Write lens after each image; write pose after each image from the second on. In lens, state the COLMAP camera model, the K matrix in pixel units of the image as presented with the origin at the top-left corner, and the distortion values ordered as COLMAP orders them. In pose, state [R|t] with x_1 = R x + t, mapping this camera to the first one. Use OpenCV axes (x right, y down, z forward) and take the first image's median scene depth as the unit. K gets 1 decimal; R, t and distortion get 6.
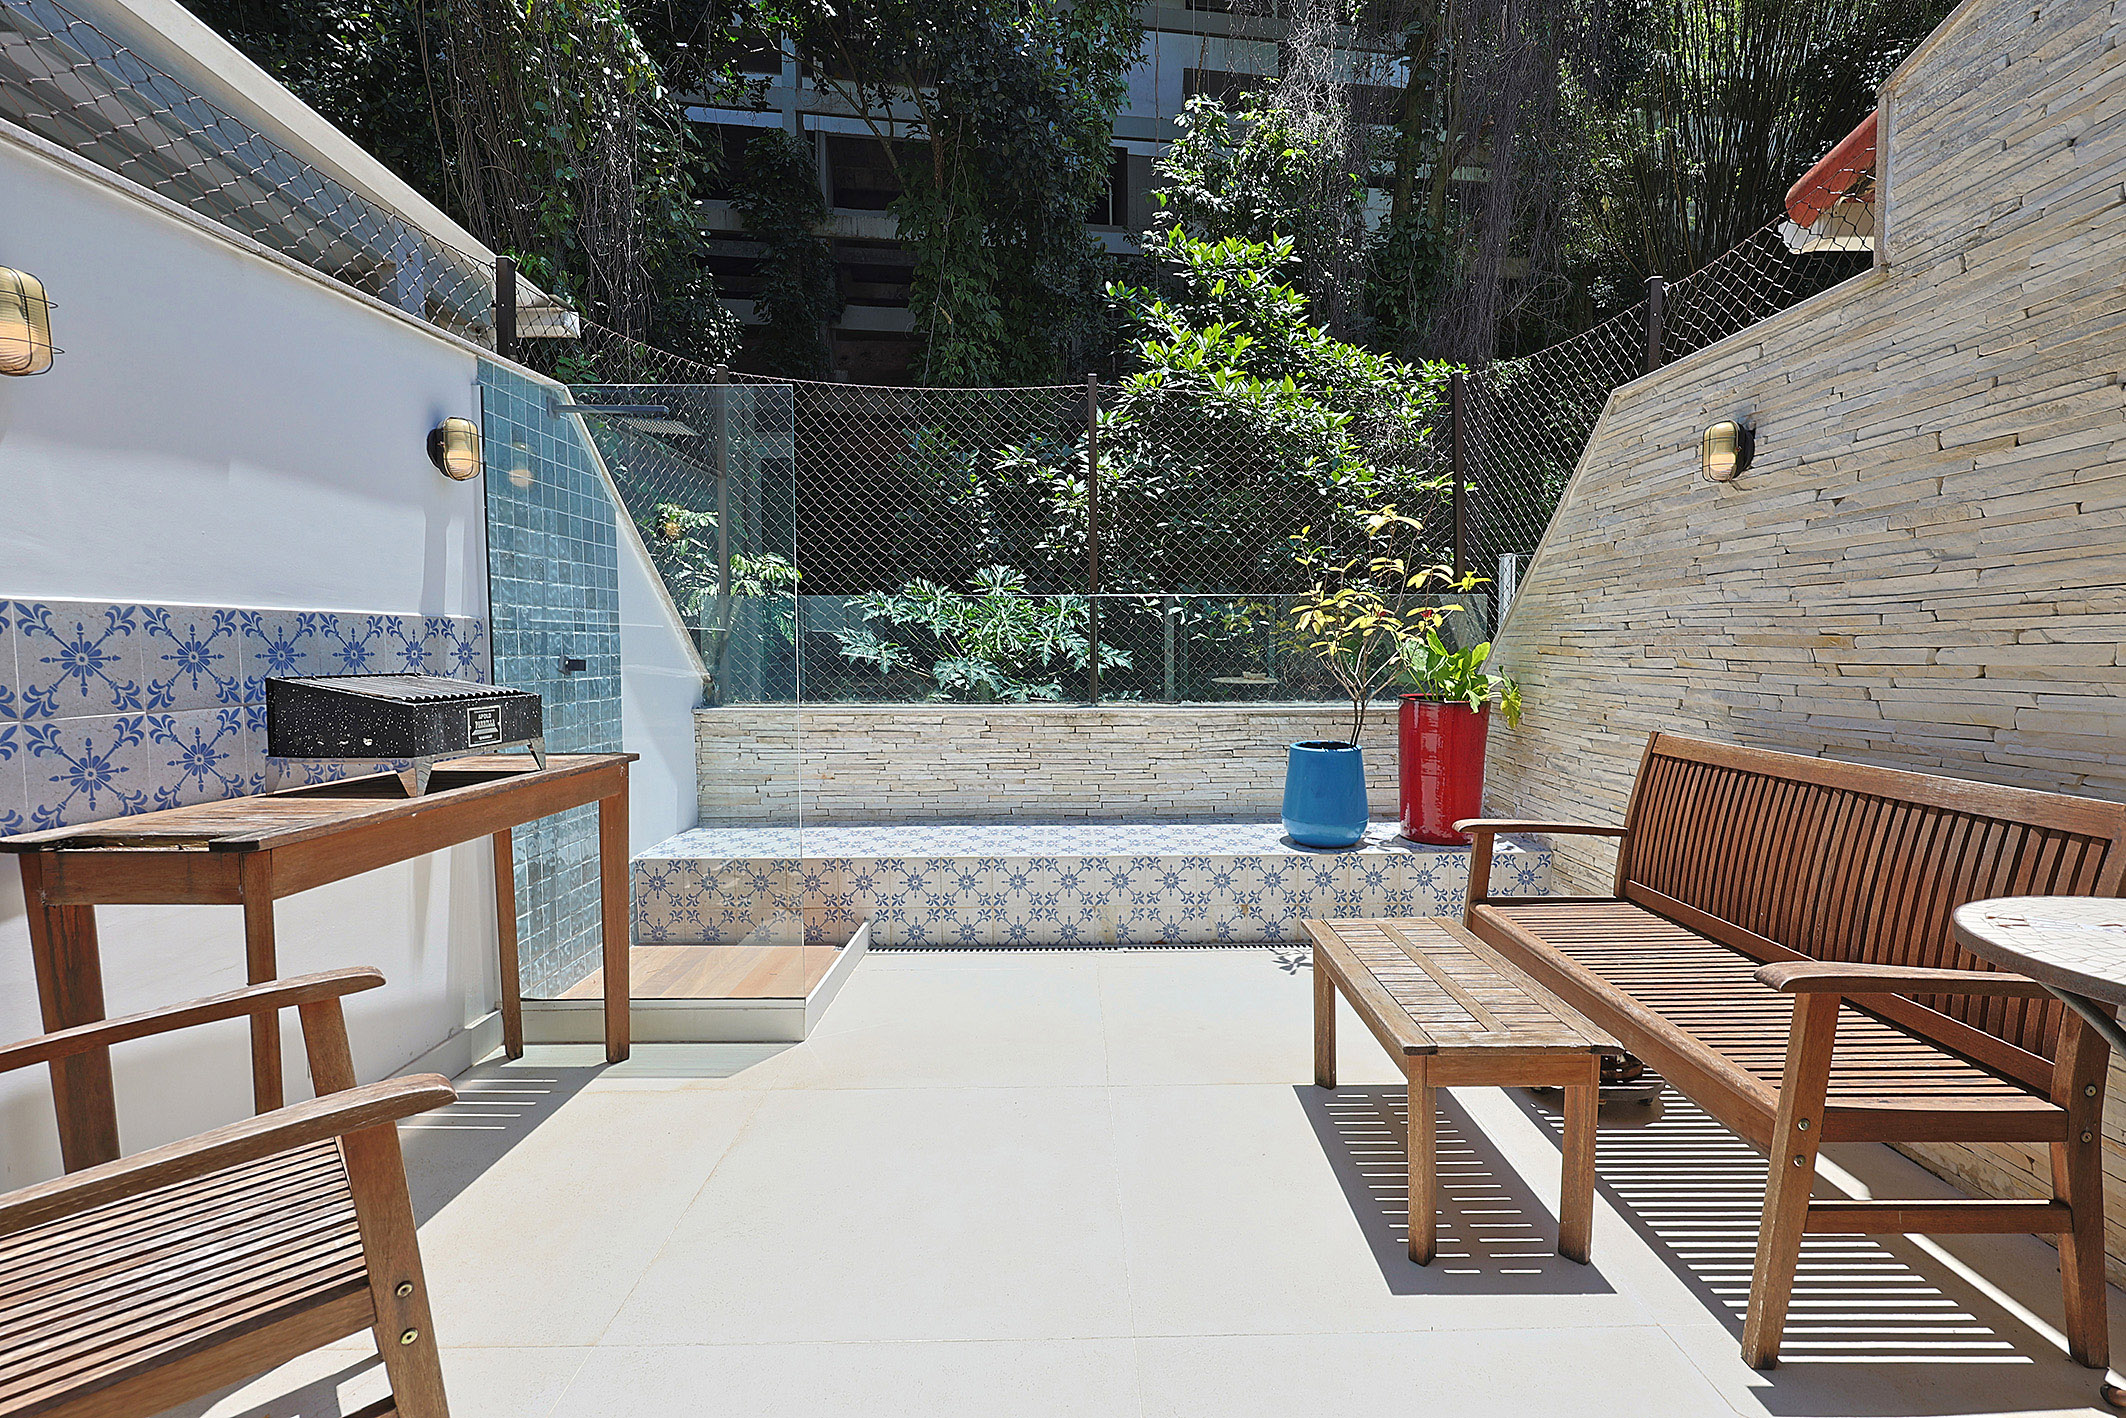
lens RADIAL K [[865.5, 0, 1059.0], [0, 865.5, 714.3], [0, 0, 1]] dist [0.000121, -0.000559]
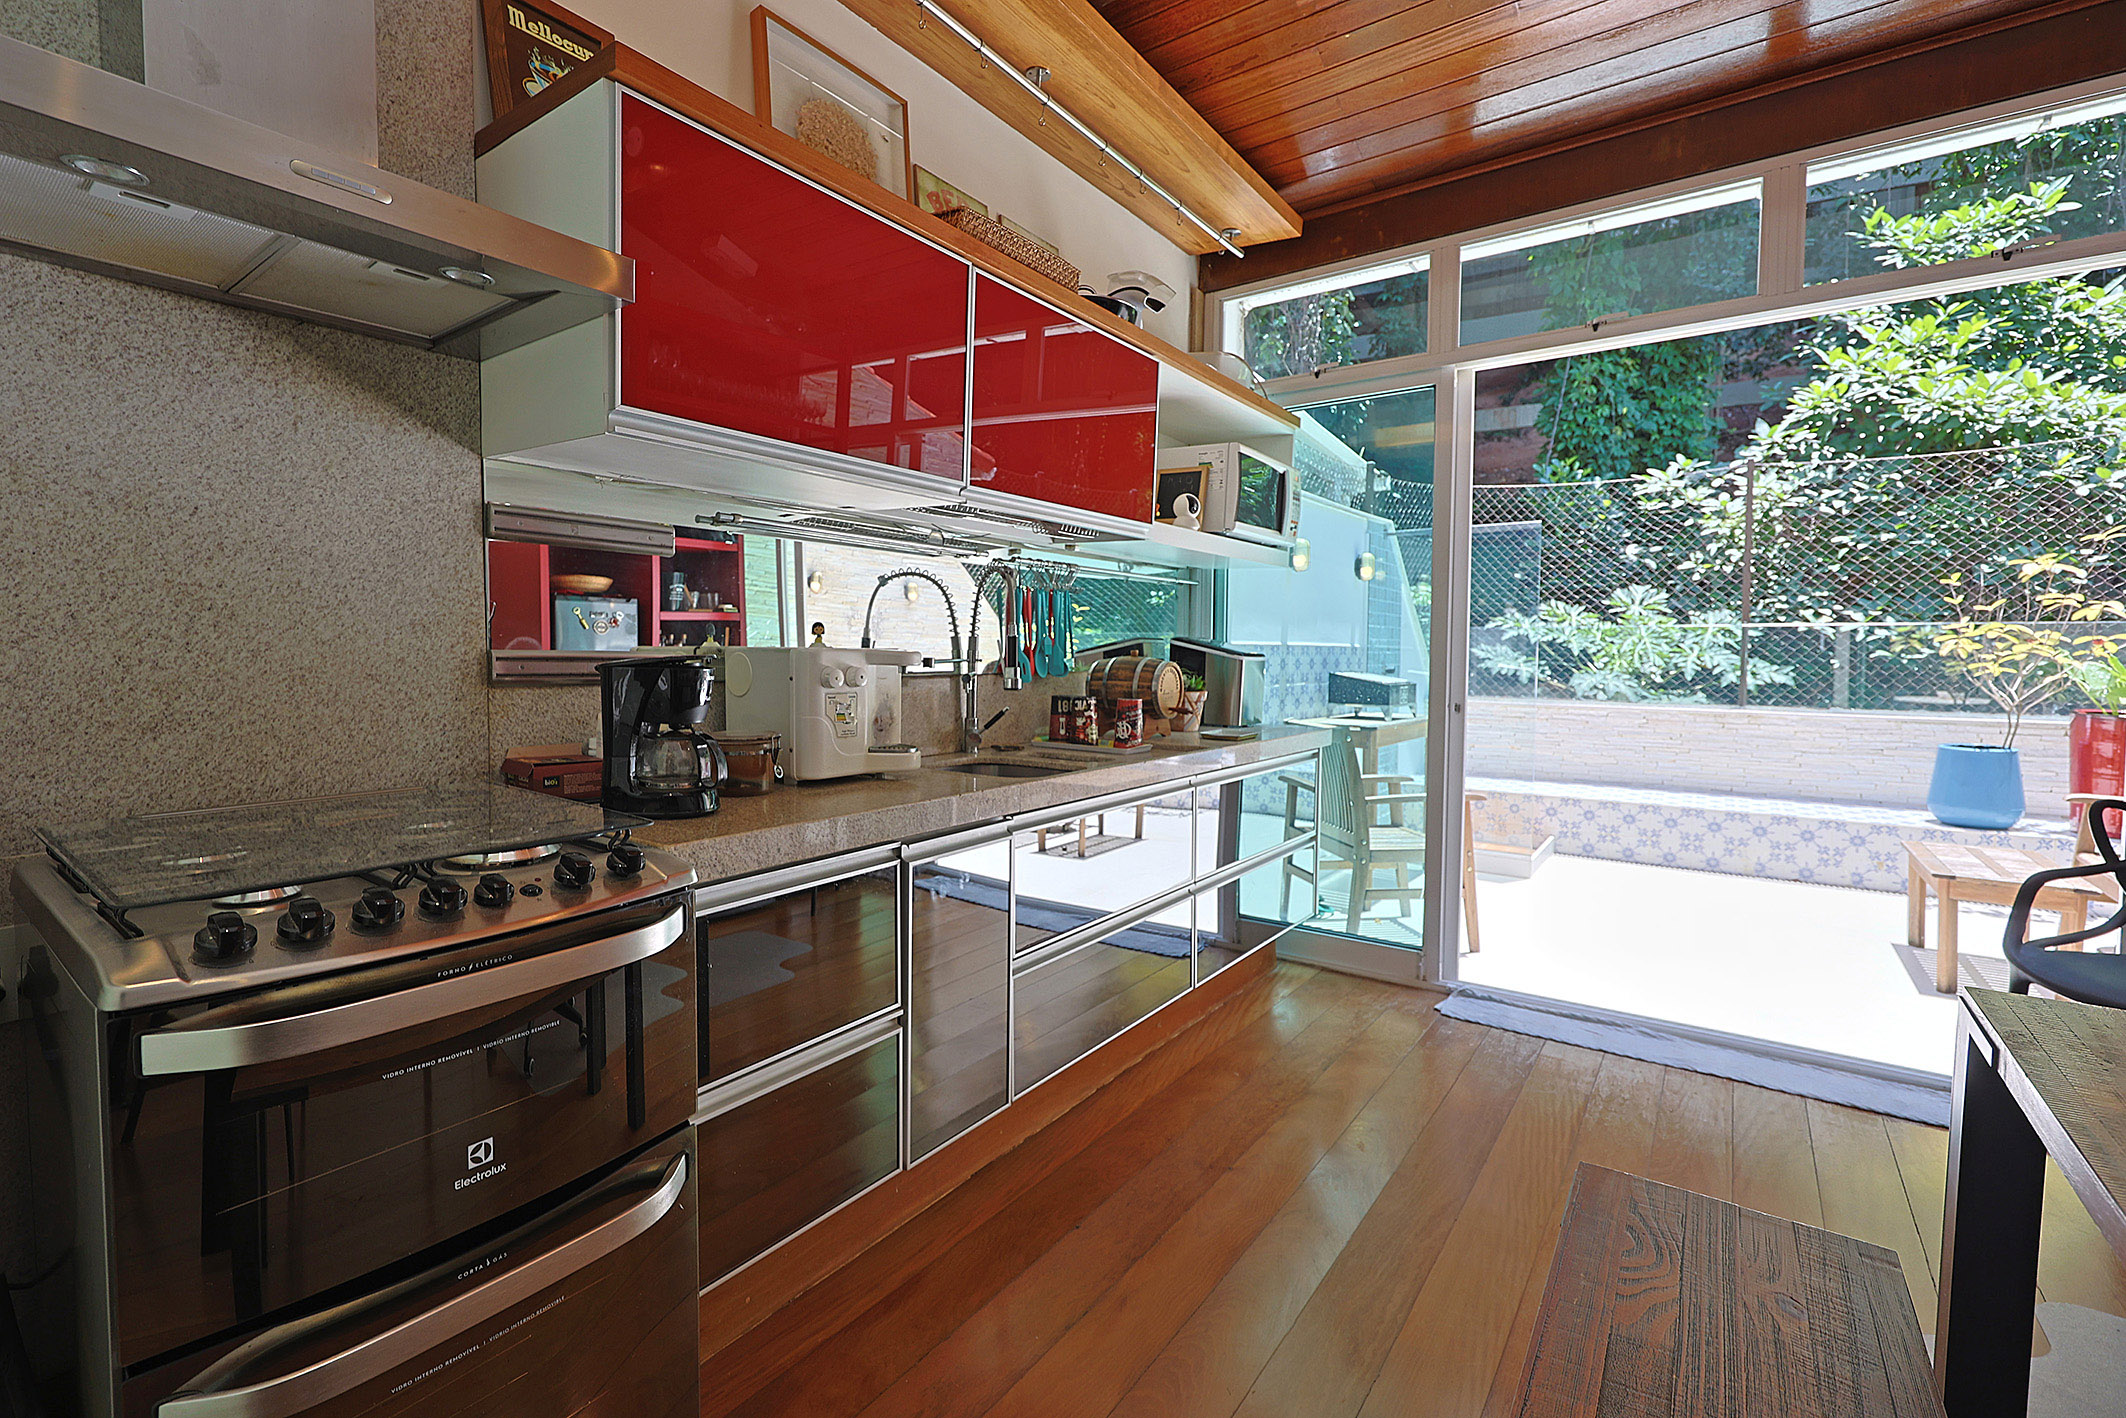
lens RADIAL K [[866.9, 0, 1063.7], [0, 866.9, 689.7], [0, 0, 1]] dist [-0.000485, -0.000391]
pose [[0.807759, 0.033041, -0.588587, -0.010826], [-0.056701, 0.998154, -0.021783, 0.028949], [0.586780, 0.050969, 0.808140, -0.404250]]
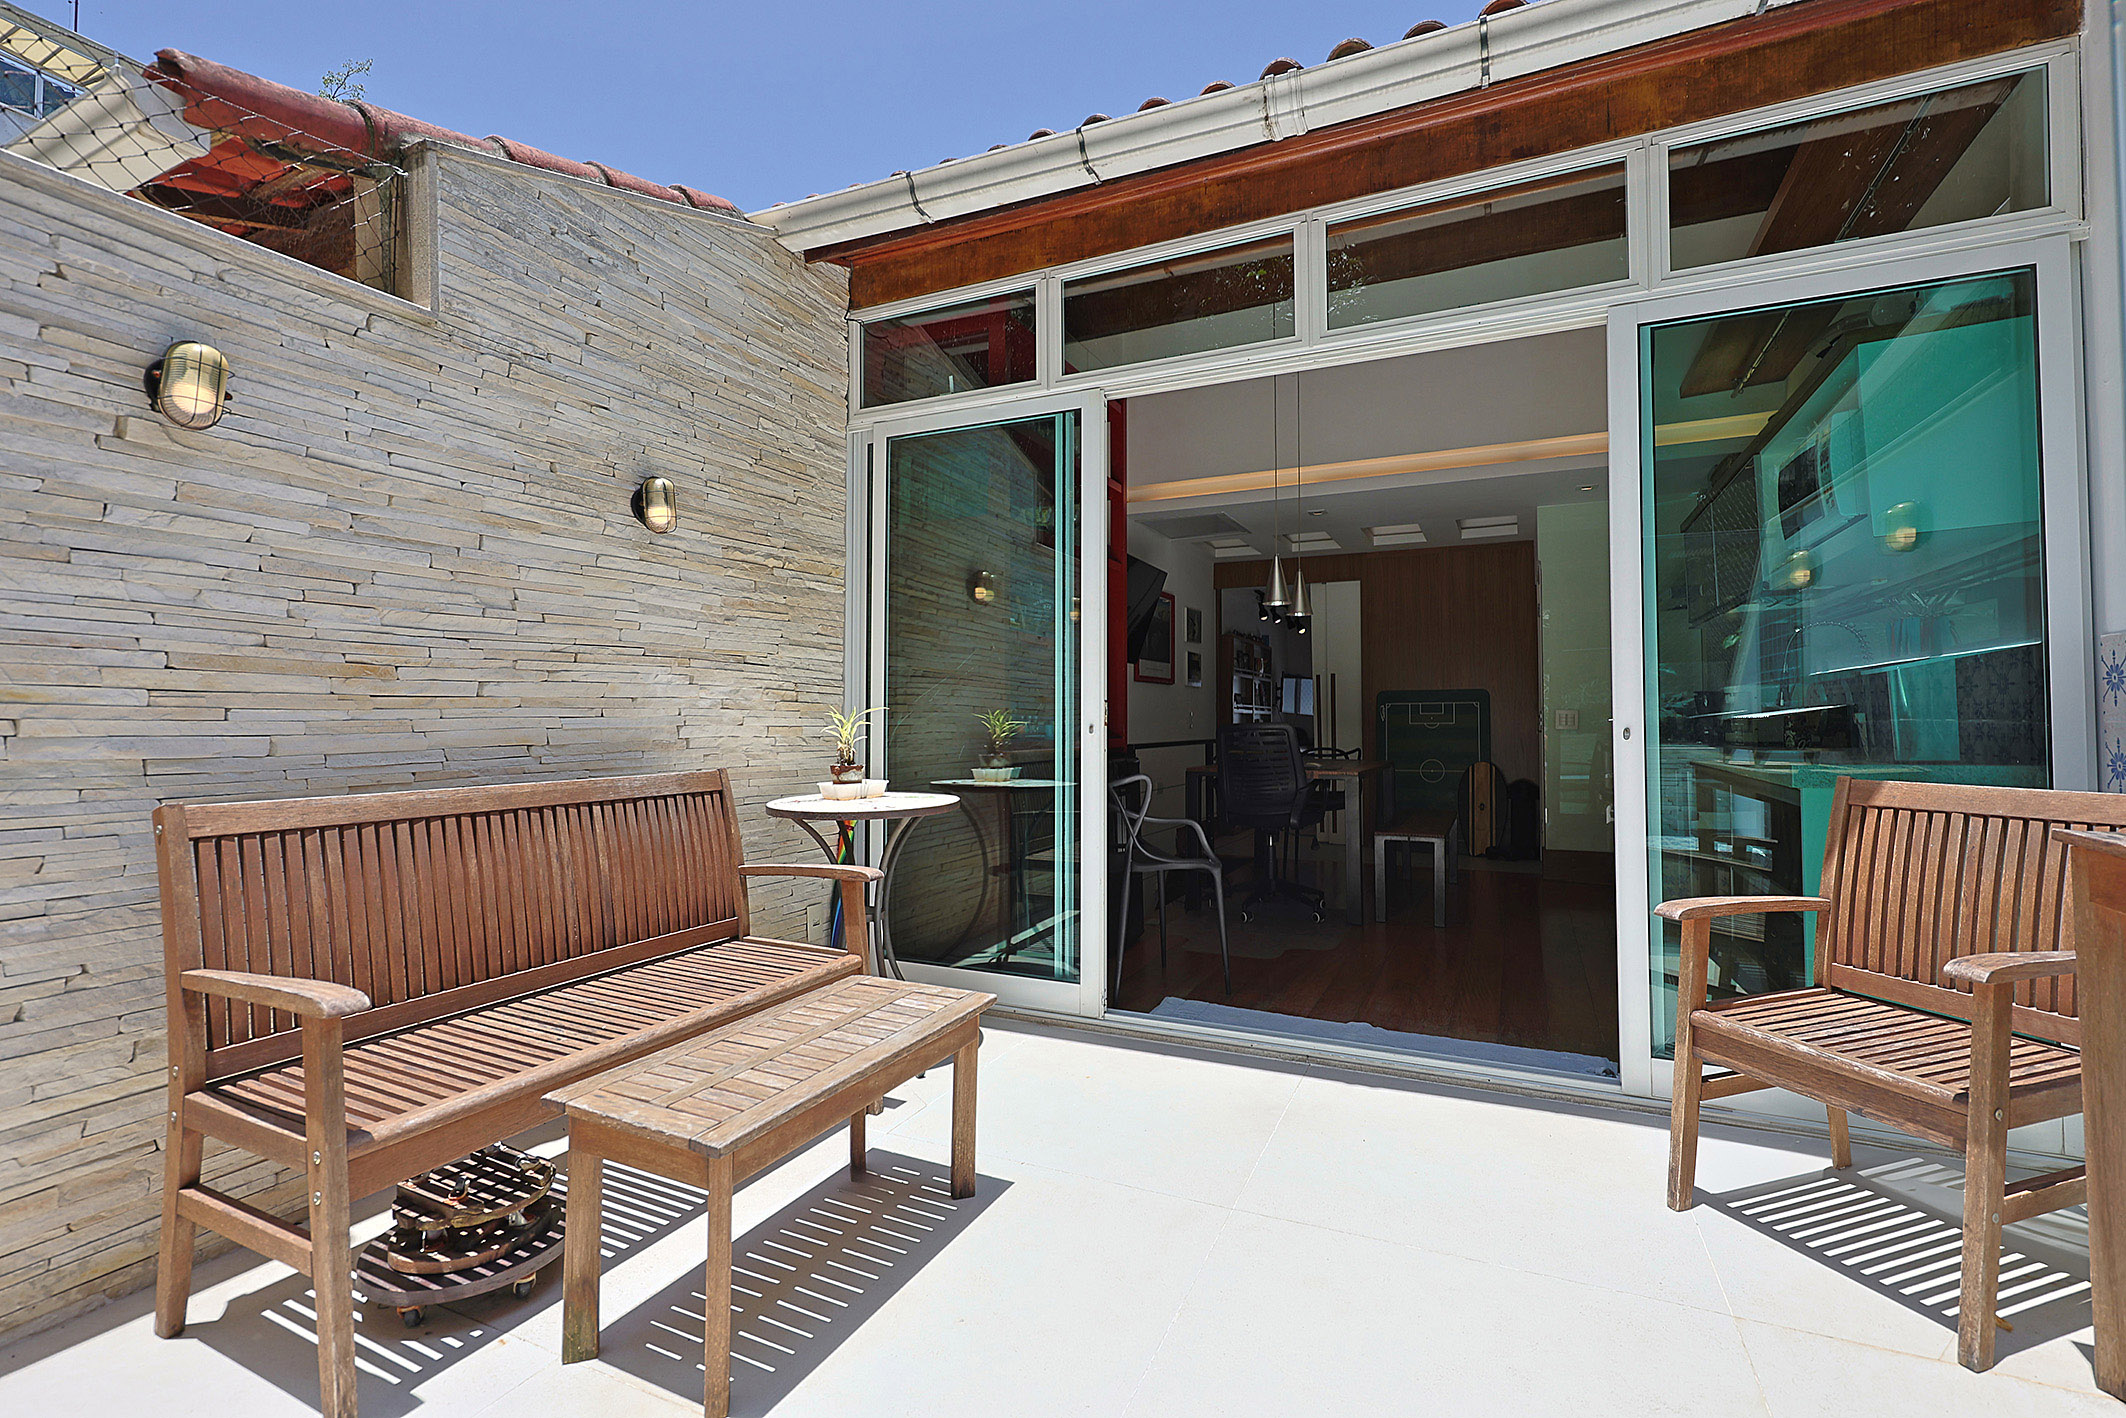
lens RADIAL K [[865.5, 0, 1059.0], [0, 865.5, 714.3], [0, 0, 1]] dist [0.000121, -0.000559]
pose [[-0.896569, 0.008189, 0.442828, -0.061133], [0.041090, 0.997055, 0.064755, -0.025229], [-0.440994, 0.076253, -0.894265, 0.558455]]
